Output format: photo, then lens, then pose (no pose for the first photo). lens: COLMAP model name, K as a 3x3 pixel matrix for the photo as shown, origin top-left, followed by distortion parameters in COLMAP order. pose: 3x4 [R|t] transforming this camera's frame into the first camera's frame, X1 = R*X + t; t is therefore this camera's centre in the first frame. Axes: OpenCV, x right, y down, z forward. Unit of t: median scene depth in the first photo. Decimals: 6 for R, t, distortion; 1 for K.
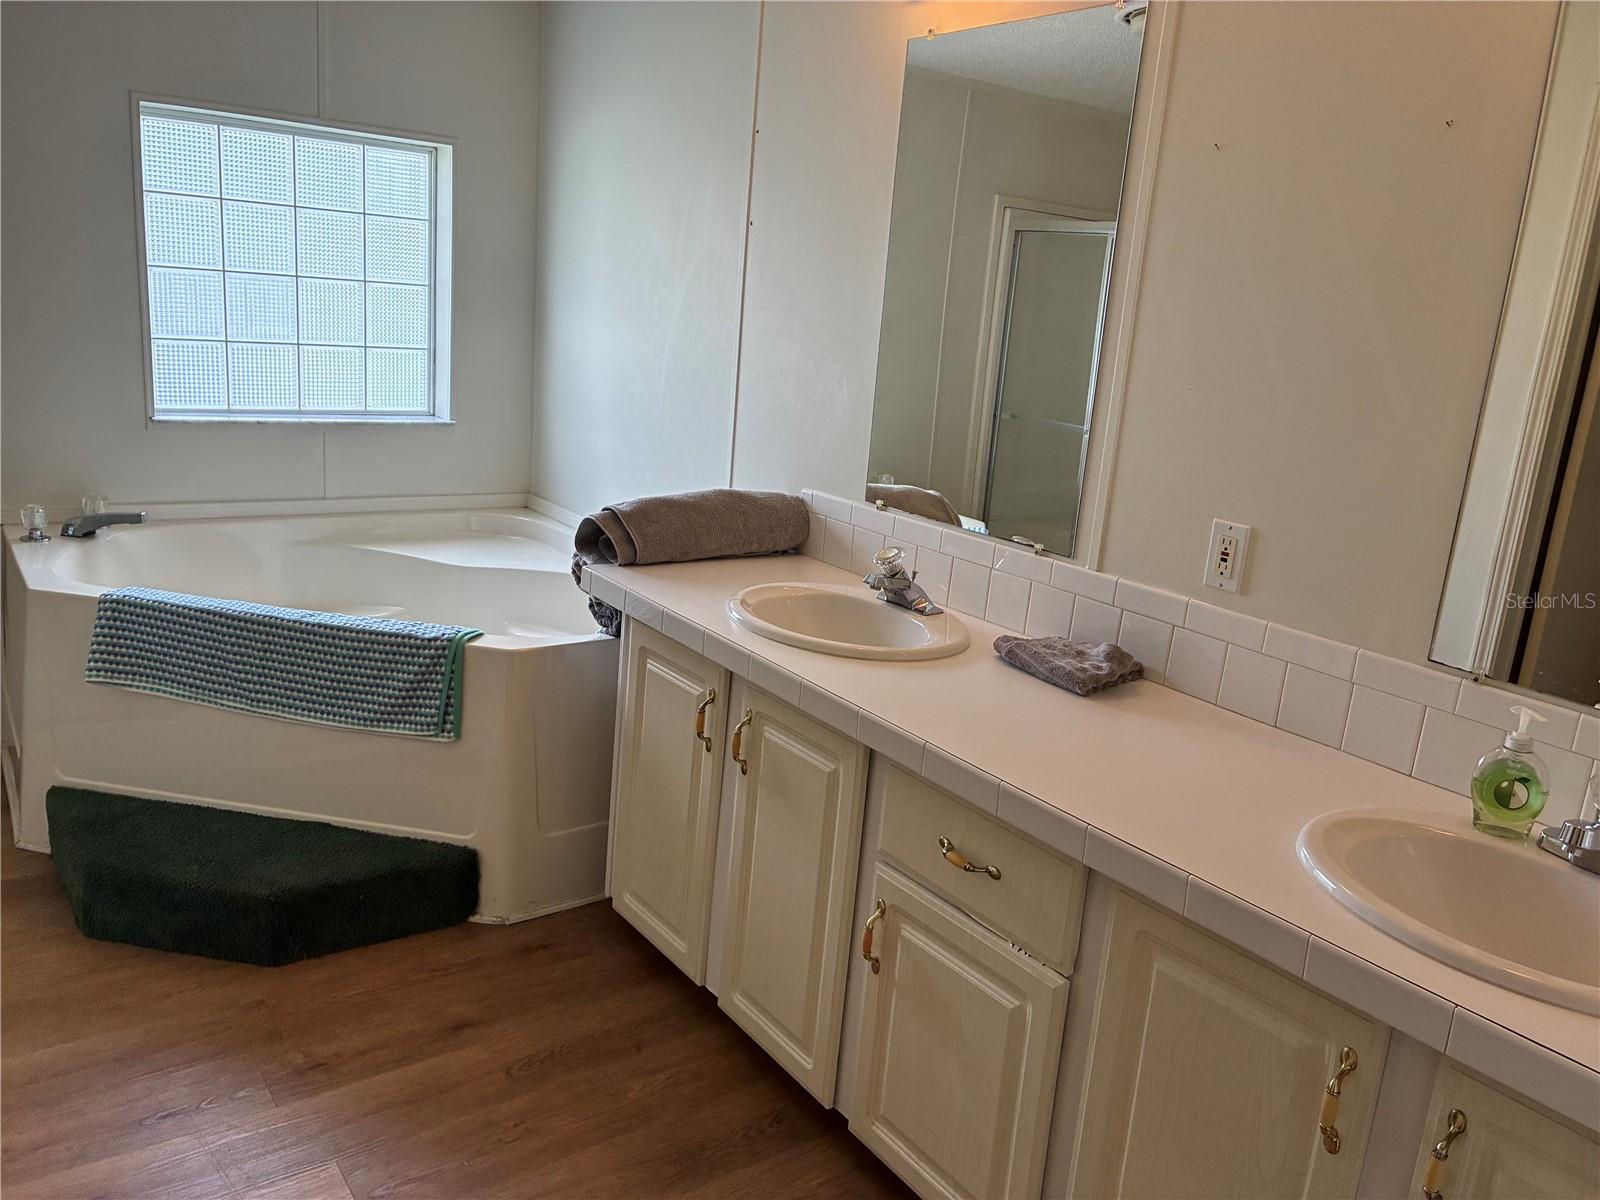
lens RADIAL K [[1215.2, 0, 791.8], [0, 1215.2, 592.4], [0, 0, 1]] dist [0.056883, -0.084956]
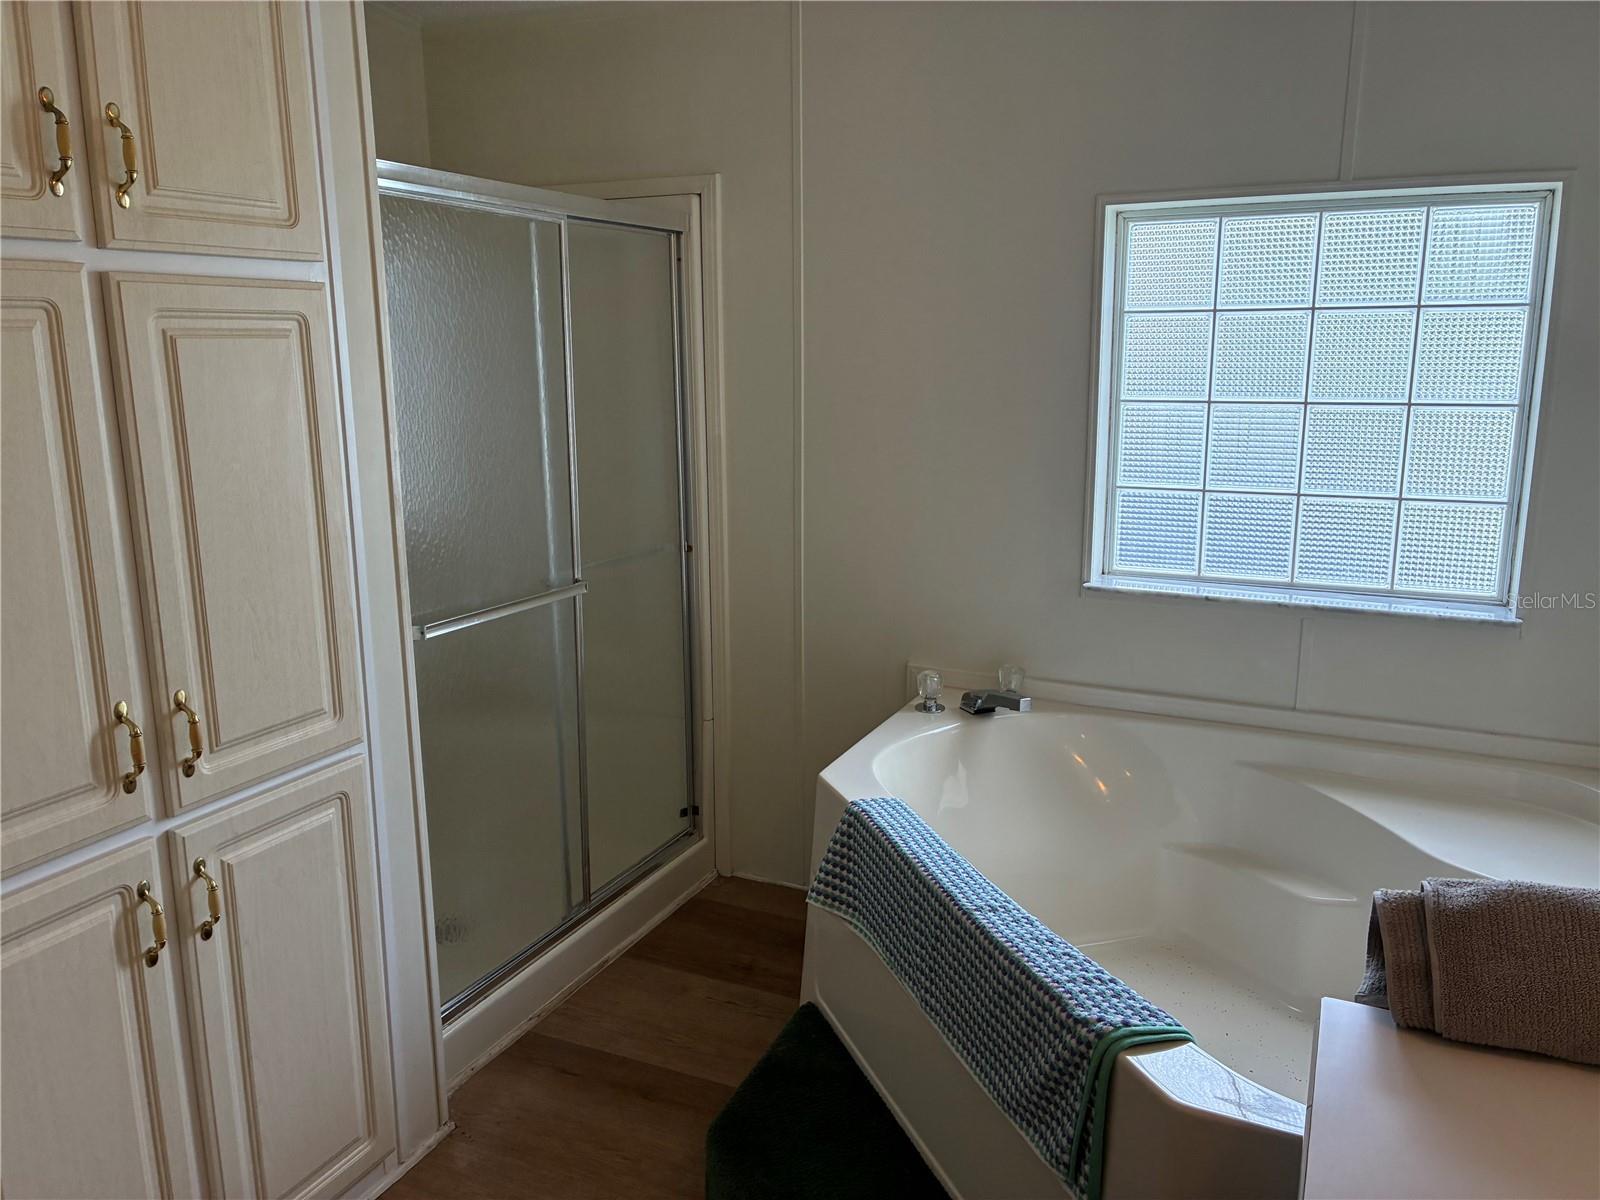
lens RADIAL K [[1215.2, 0, 791.8], [0, 1215.2, 592.4], [0, 0, 1]] dist [0.056883, -0.084956]
pose [[0.476185, 0.092800, -0.874435, 0.102540], [-0.167613, 0.985763, 0.013339, -0.113407], [0.863223, 0.140215, 0.484960, 0.429384]]
